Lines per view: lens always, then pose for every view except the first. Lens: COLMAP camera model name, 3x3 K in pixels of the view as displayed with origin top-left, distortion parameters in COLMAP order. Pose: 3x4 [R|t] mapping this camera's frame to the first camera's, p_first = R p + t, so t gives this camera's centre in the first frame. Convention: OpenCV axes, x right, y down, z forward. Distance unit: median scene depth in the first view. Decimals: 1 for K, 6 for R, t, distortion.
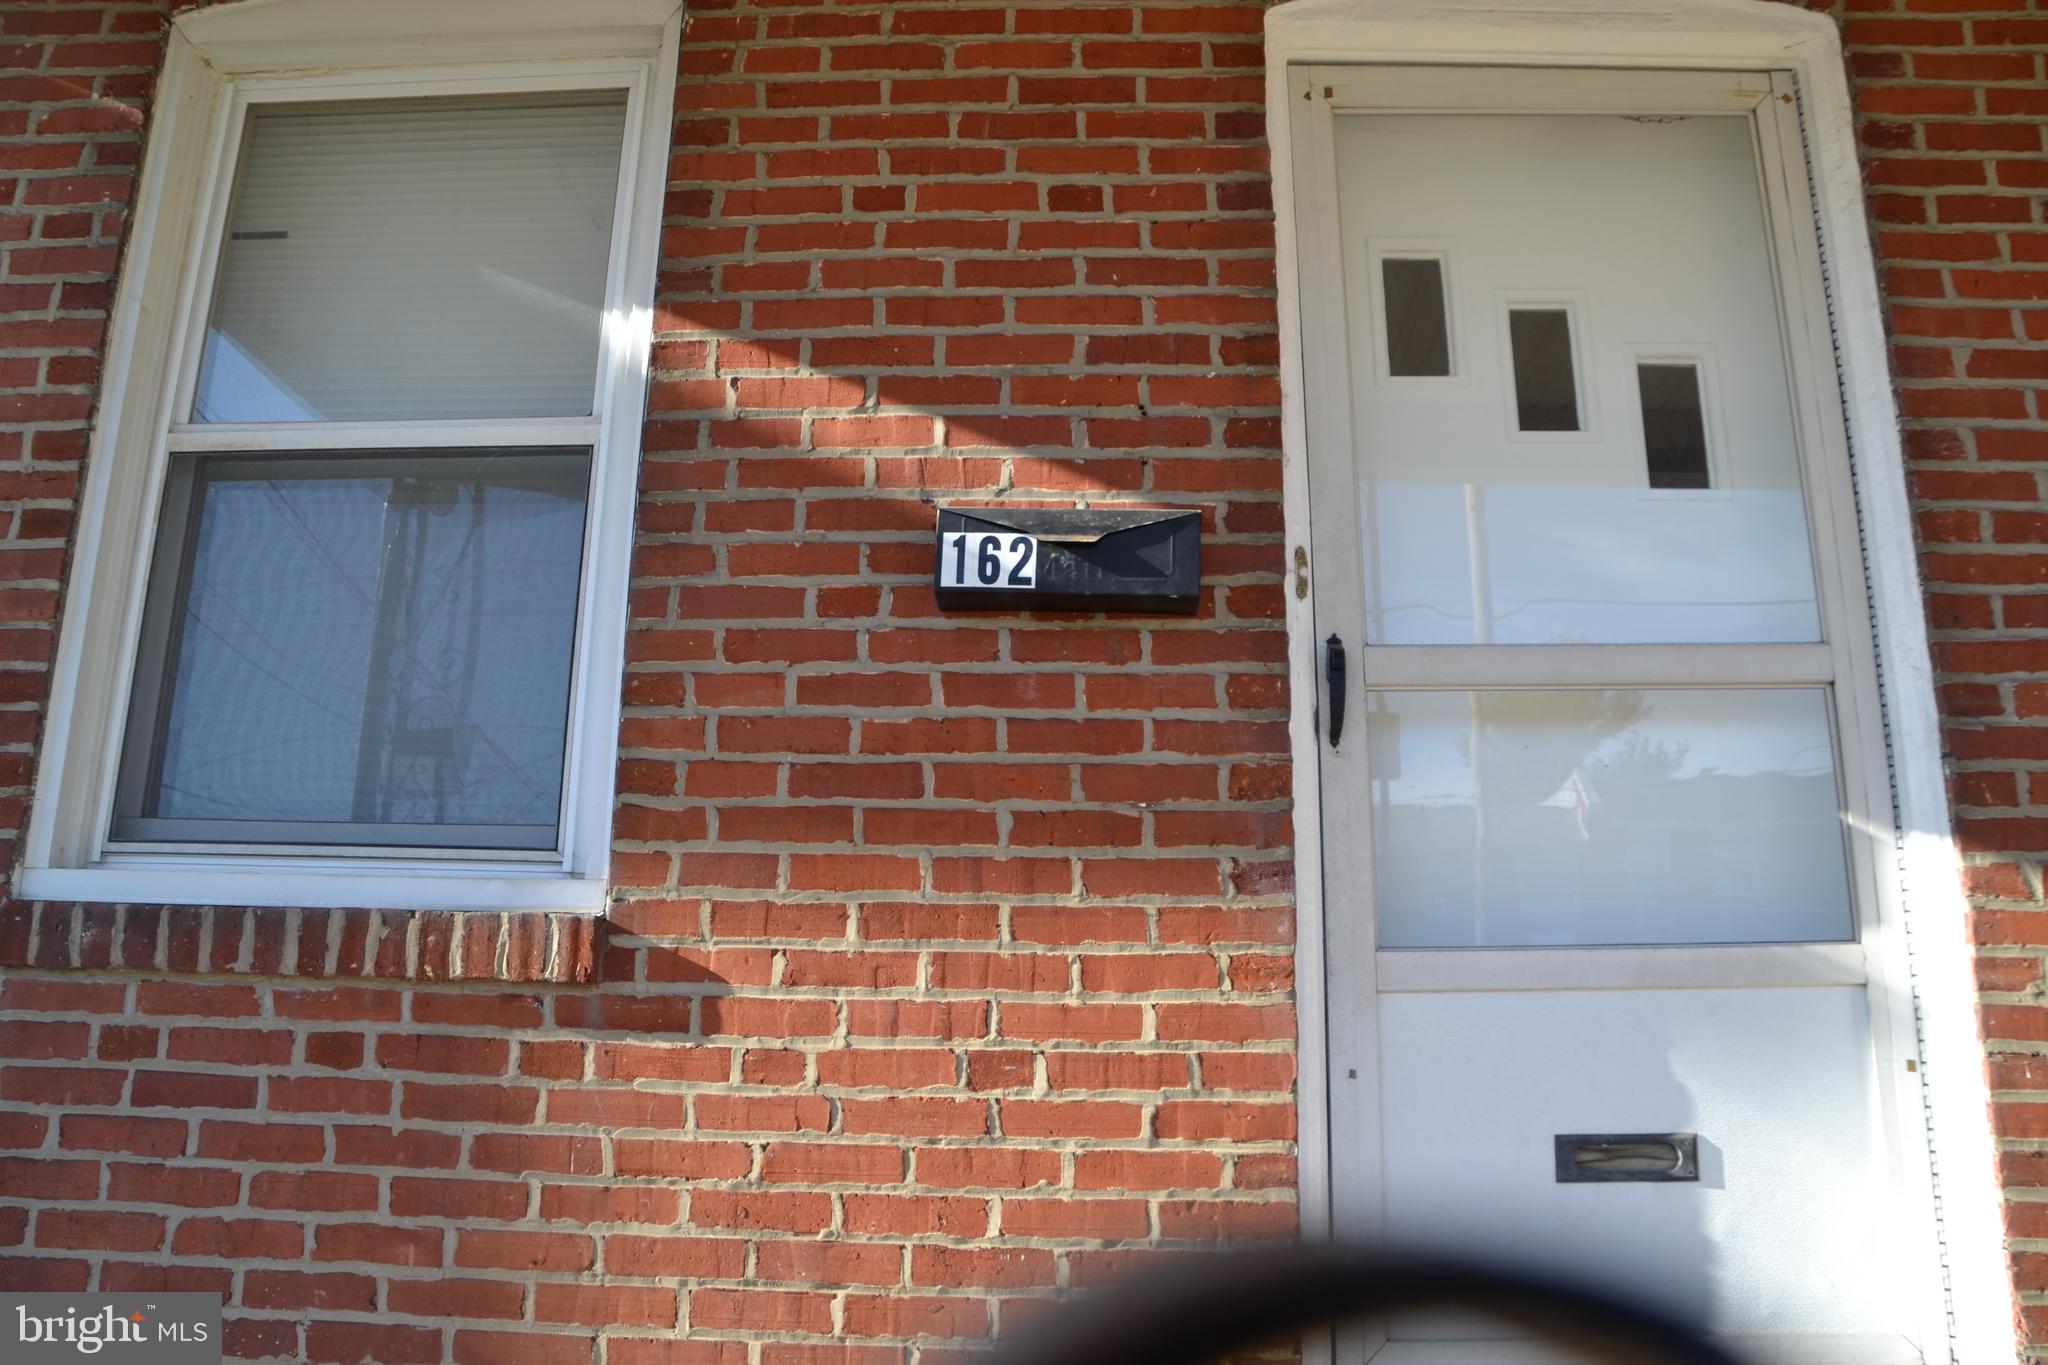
lens RADIAL K [[1672.4, 0, 1022.0], [0, 1672.4, 692.7], [0, 0, 1]] dist [-0.114925, 0.027209]
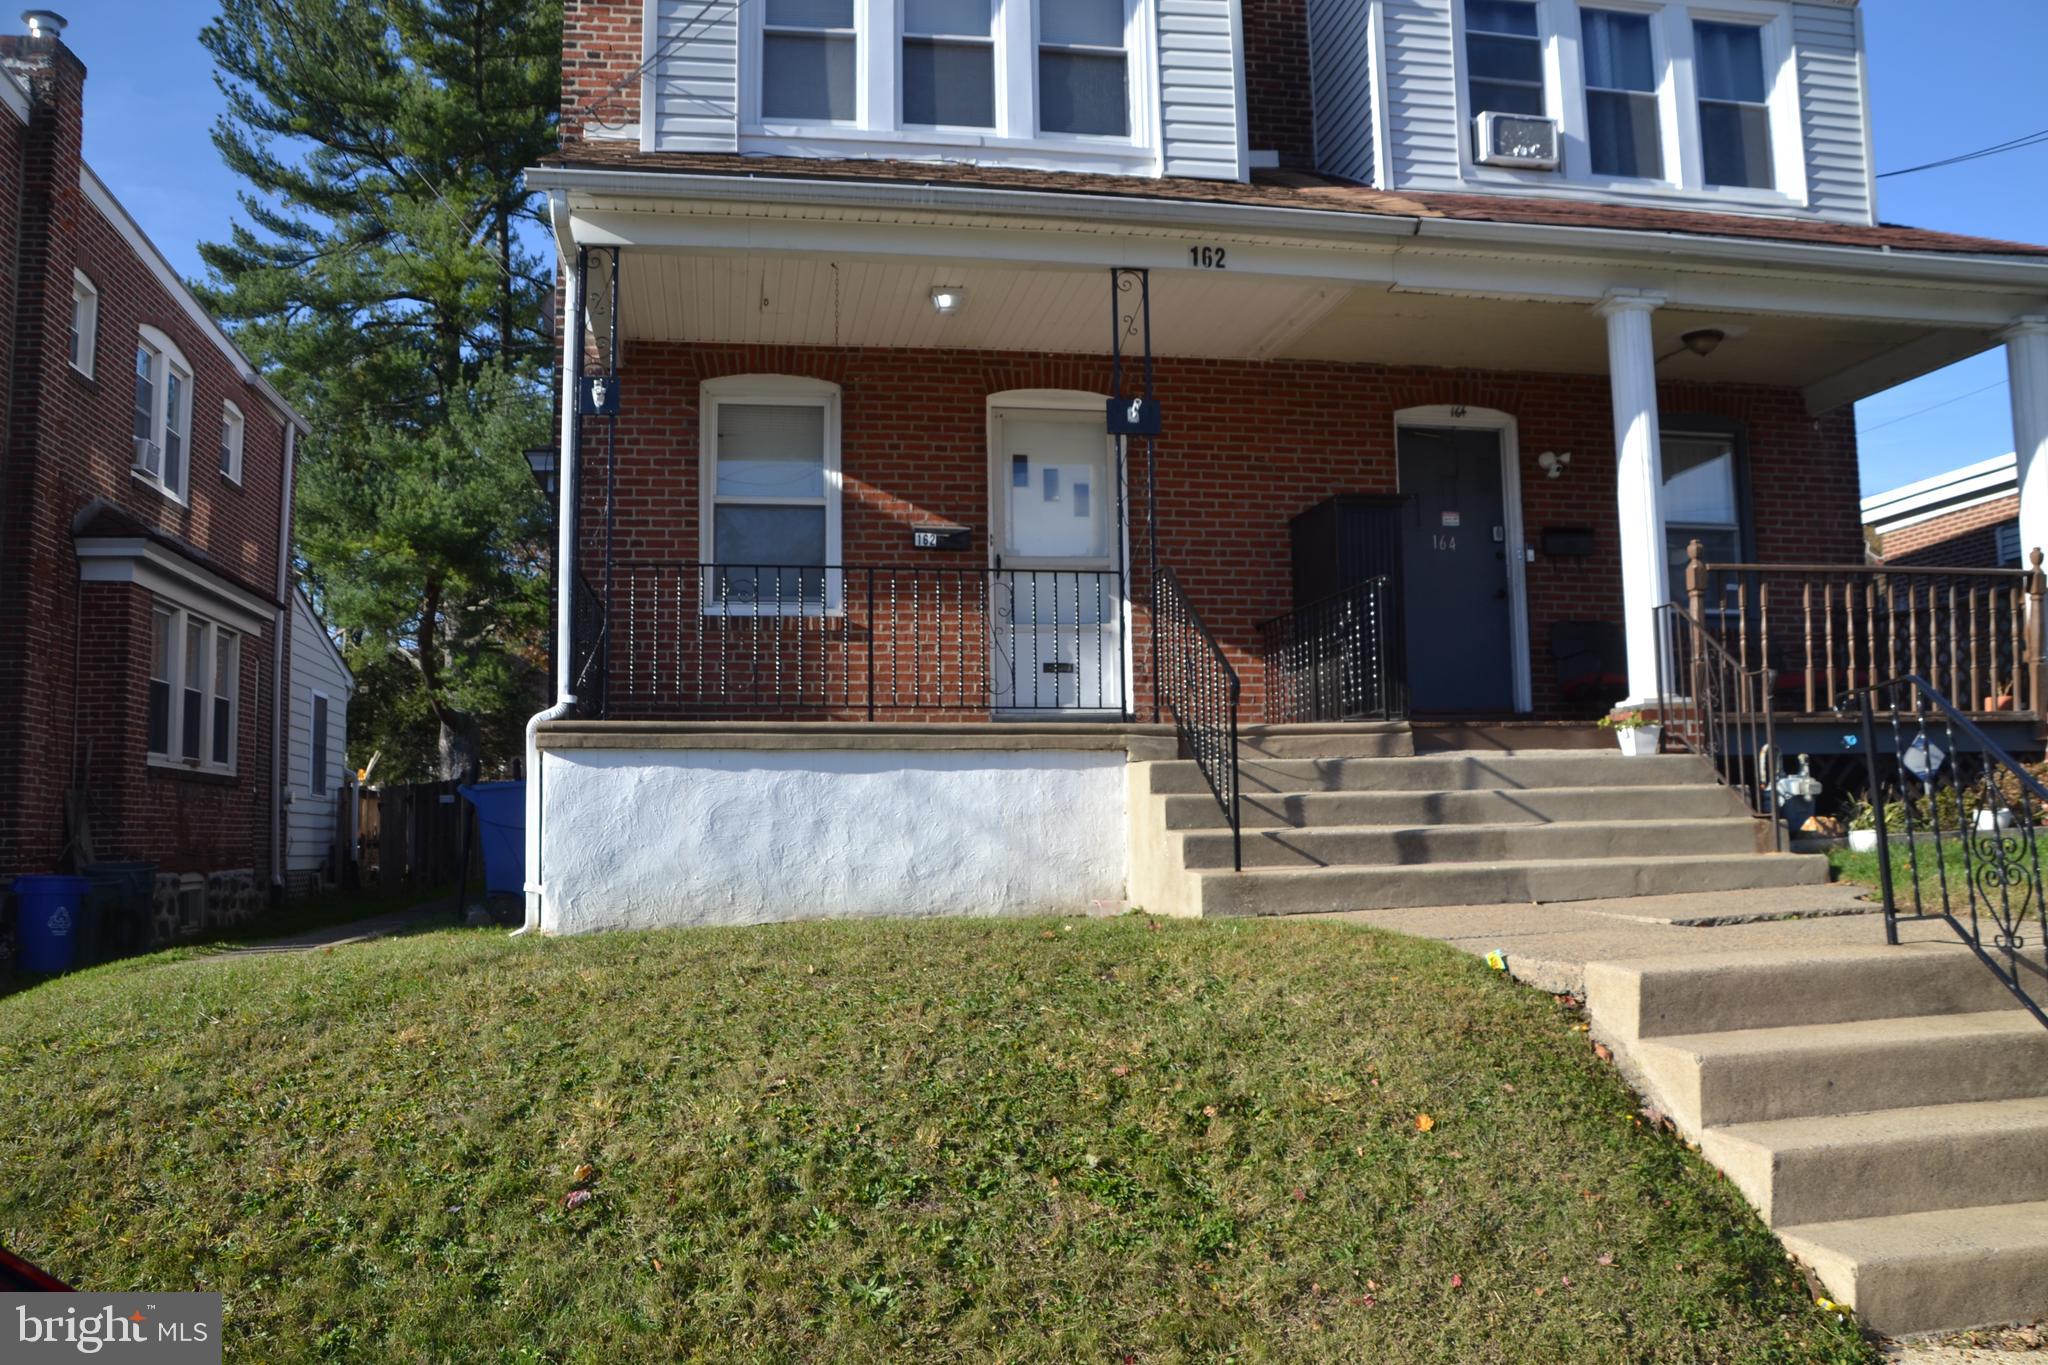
lens RADIAL K [[1737.5, 0, 1018.8], [0, 1737.5, 683.4], [0, 0, 1]] dist [-0.093339, 0.019315]
pose [[0.979430, -0.016268, 0.201127, -0.696973], [-0.022778, 0.981460, 0.190306, -0.574043], [-0.200494, -0.190973, 0.960901, -3.535634]]
